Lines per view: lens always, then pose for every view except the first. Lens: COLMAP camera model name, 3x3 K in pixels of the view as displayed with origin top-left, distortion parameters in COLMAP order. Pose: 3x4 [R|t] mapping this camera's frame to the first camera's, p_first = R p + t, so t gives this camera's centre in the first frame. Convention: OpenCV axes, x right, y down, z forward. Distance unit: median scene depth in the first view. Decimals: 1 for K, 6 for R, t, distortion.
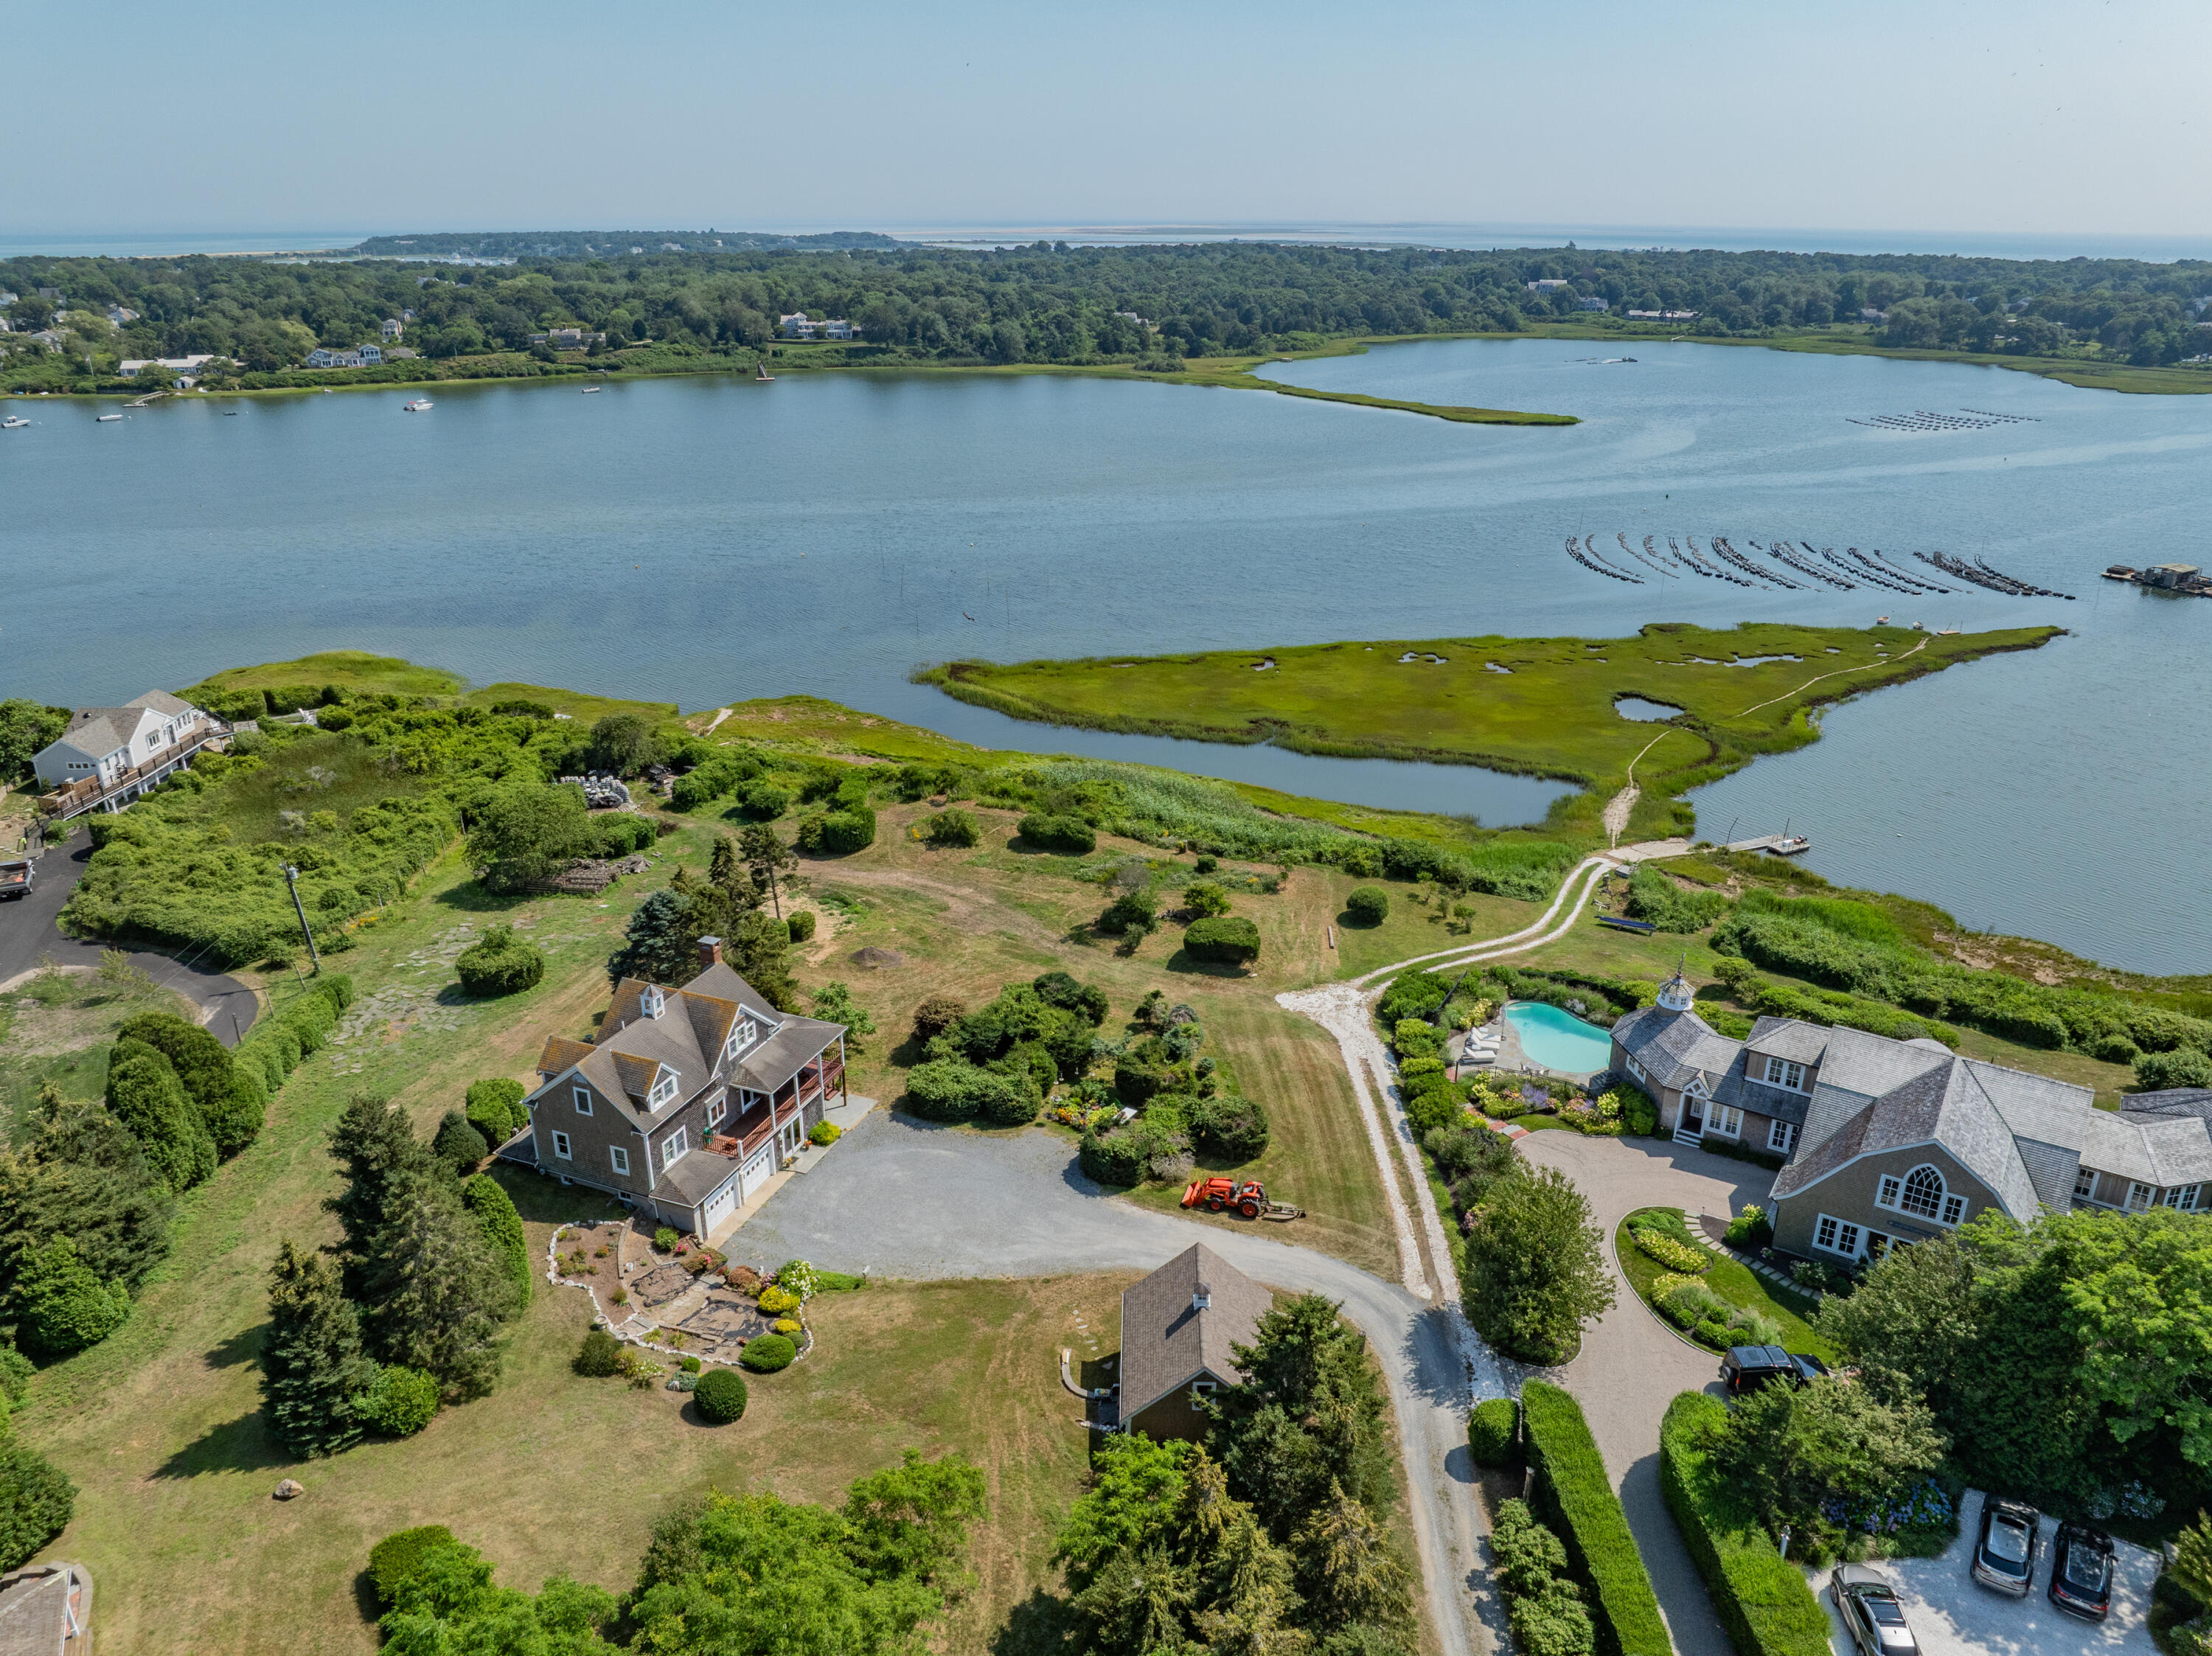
lens RADIAL K [[1561.3, 0, 1104.5], [0, 1561.3, 834.8], [0, 0, 1]] dist [-0.044413, 0.008443]
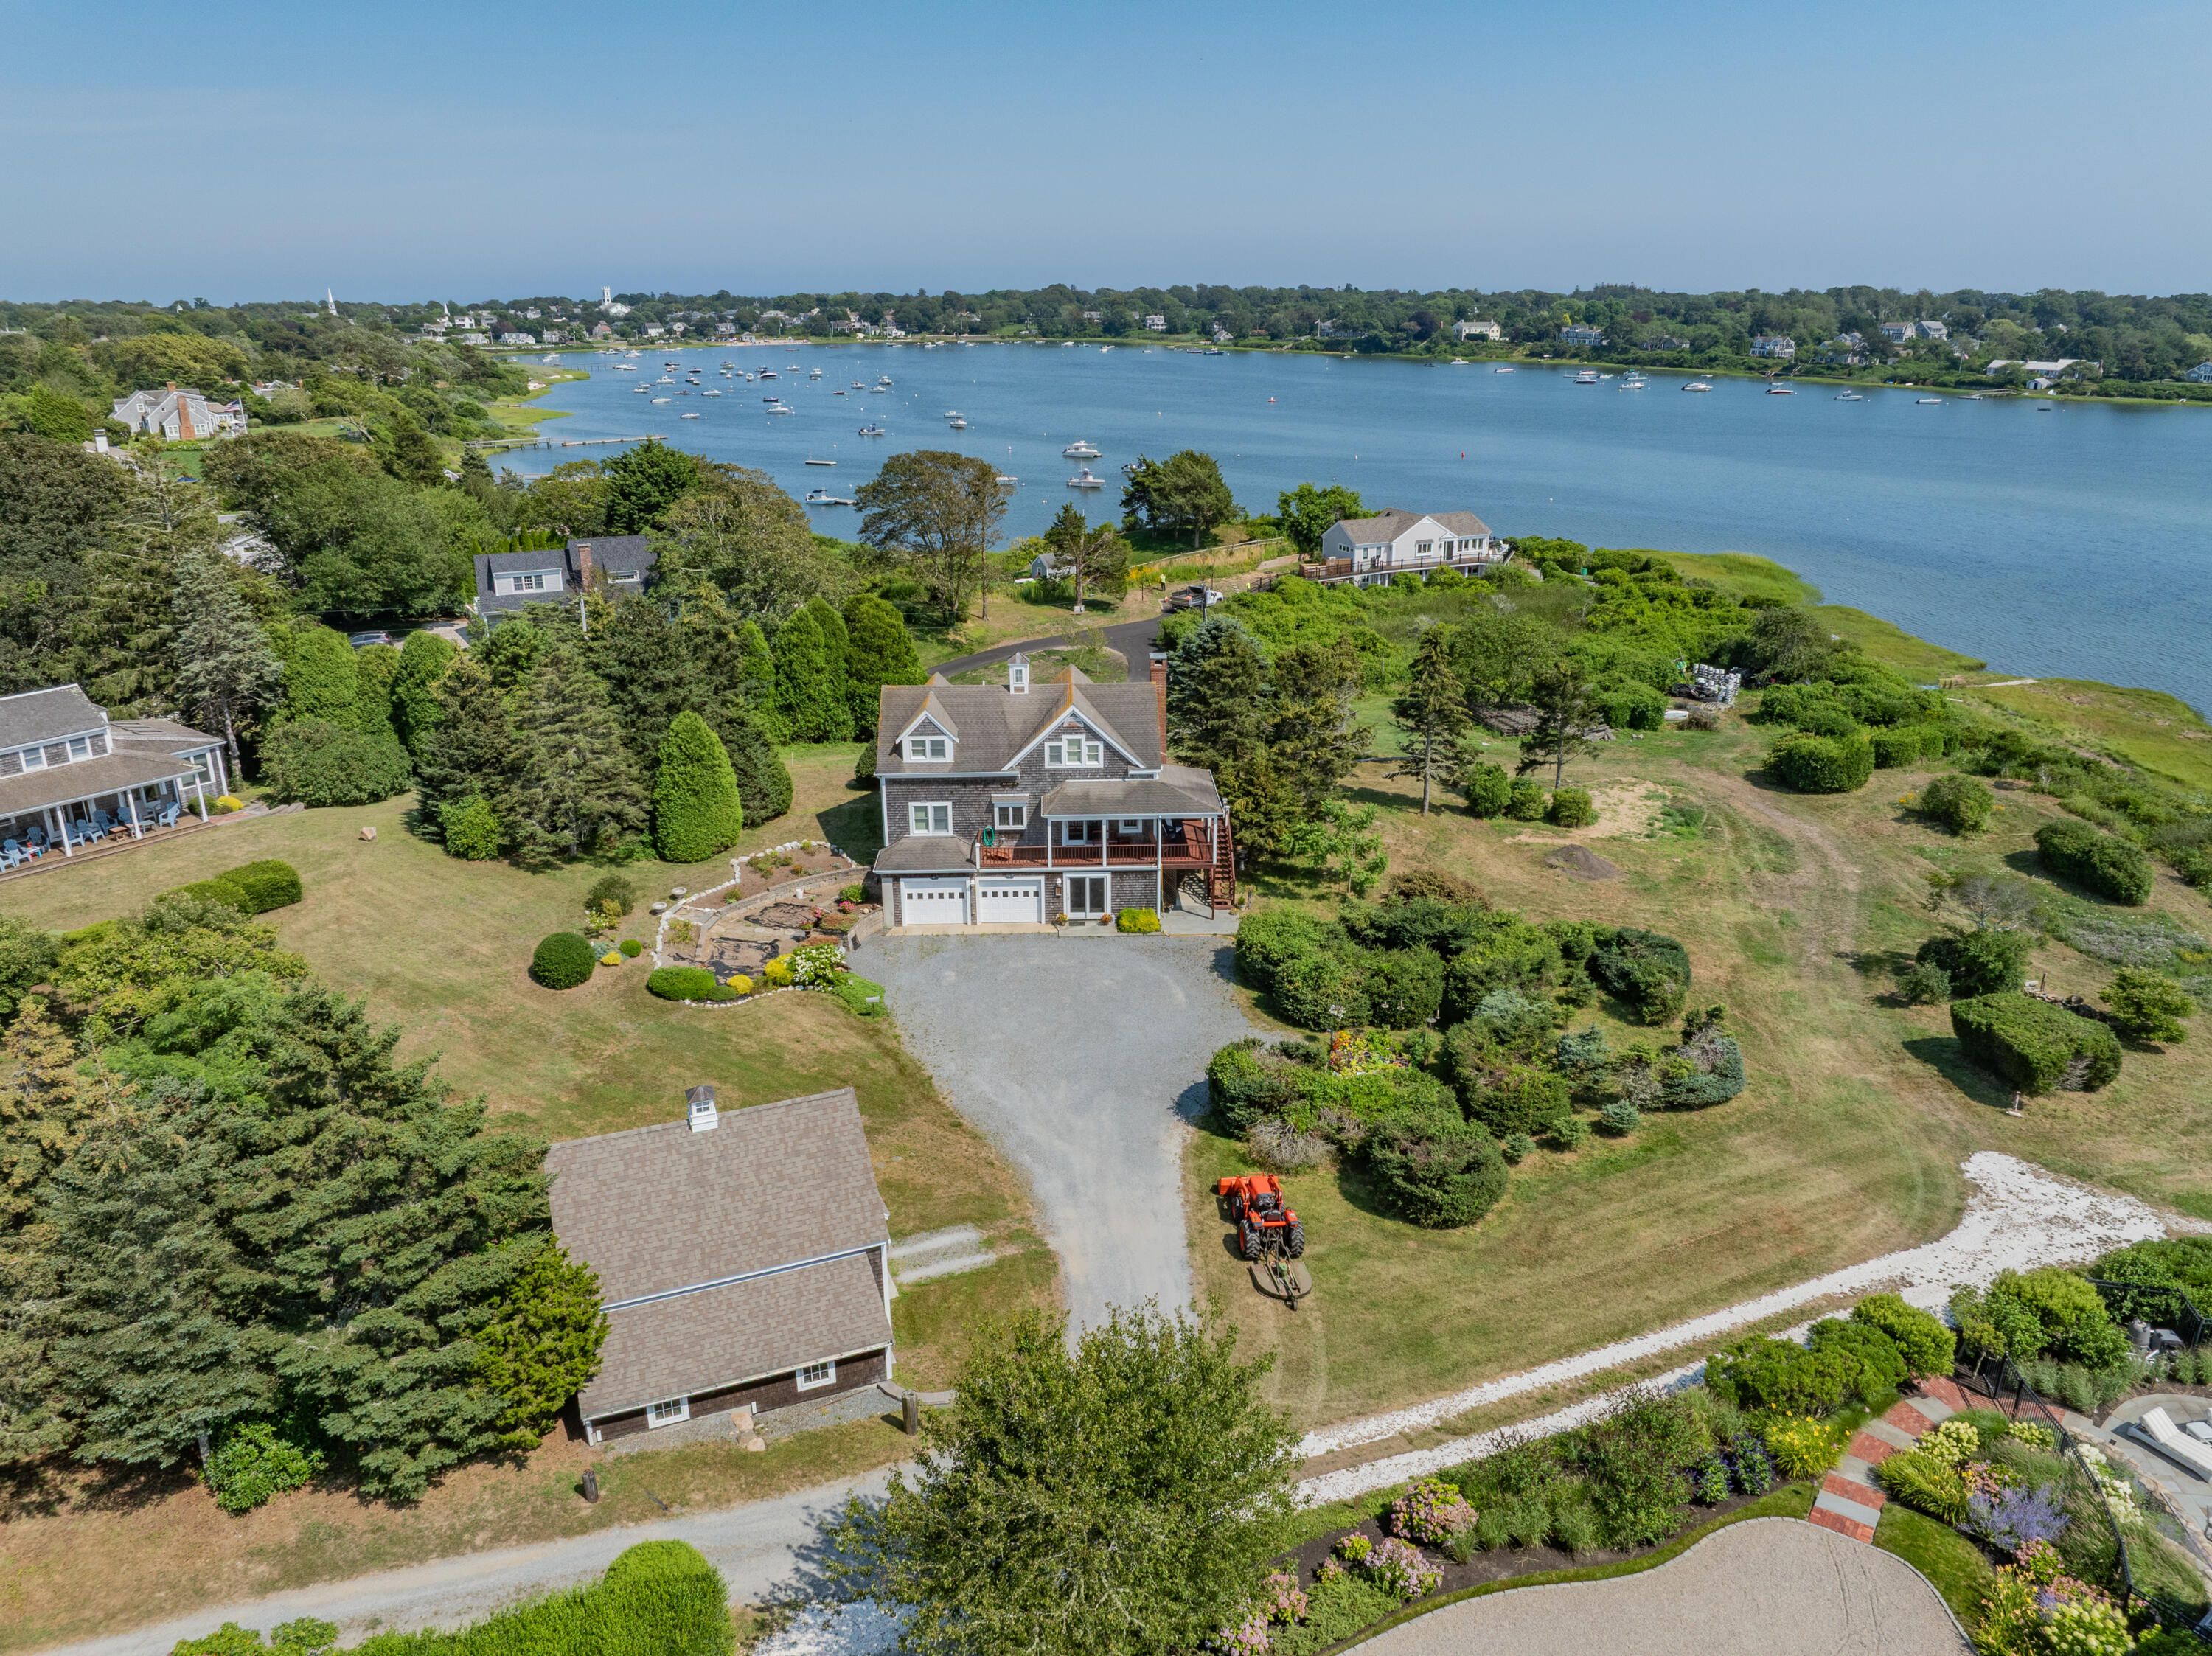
lens RADIAL K [[1561.3, 0, 1107.4], [0, 1561.3, 824.6], [0, 0, 1]] dist [-0.044413, 0.008443]
pose [[0.402288, 0.296783, -0.866074, 0.274287], [-0.337131, 0.927545, 0.161252, 0.015528], [0.851180, 0.227111, 0.473195, 0.353281]]
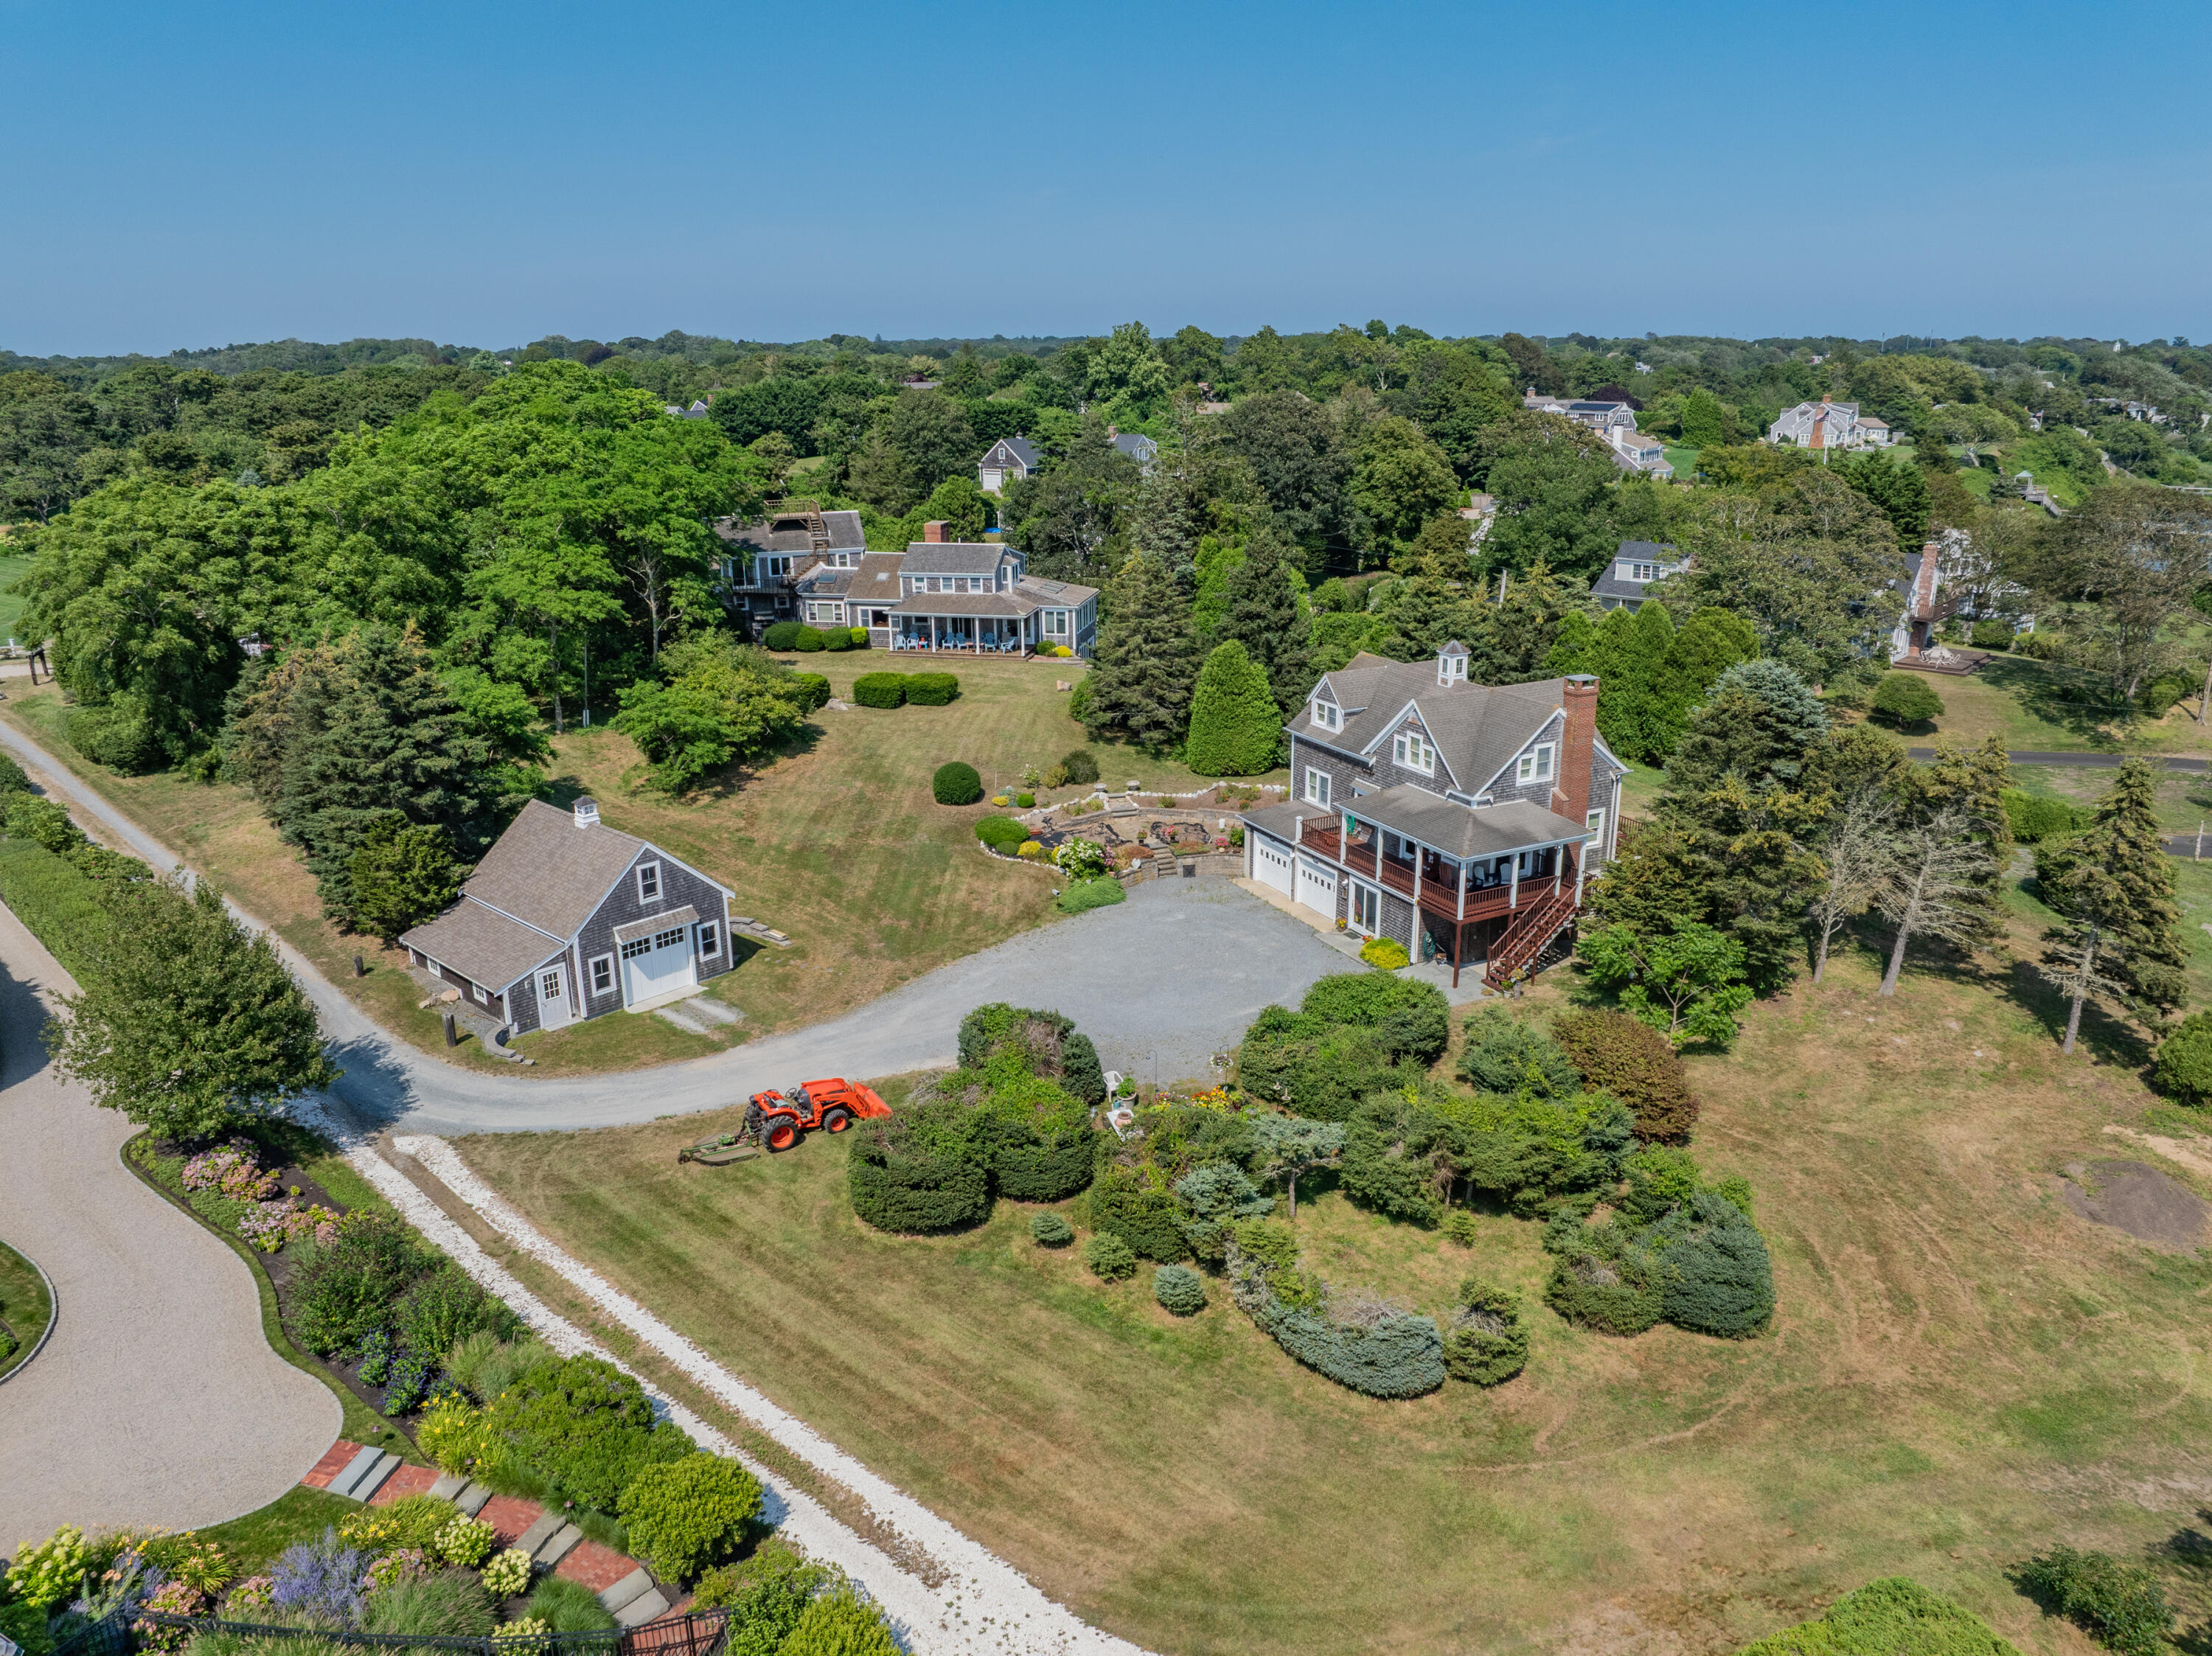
lens RADIAL K [[1561.3, 0, 1083.0], [0, 1561.3, 823.2], [0, 0, 1]] dist [-0.044413, 0.008443]
pose [[-0.671791, 0.222592, -0.706505, 0.212929], [-0.269435, 0.815021, 0.512978, -0.094474], [0.690001, 0.534971, -0.487550, 0.700752]]
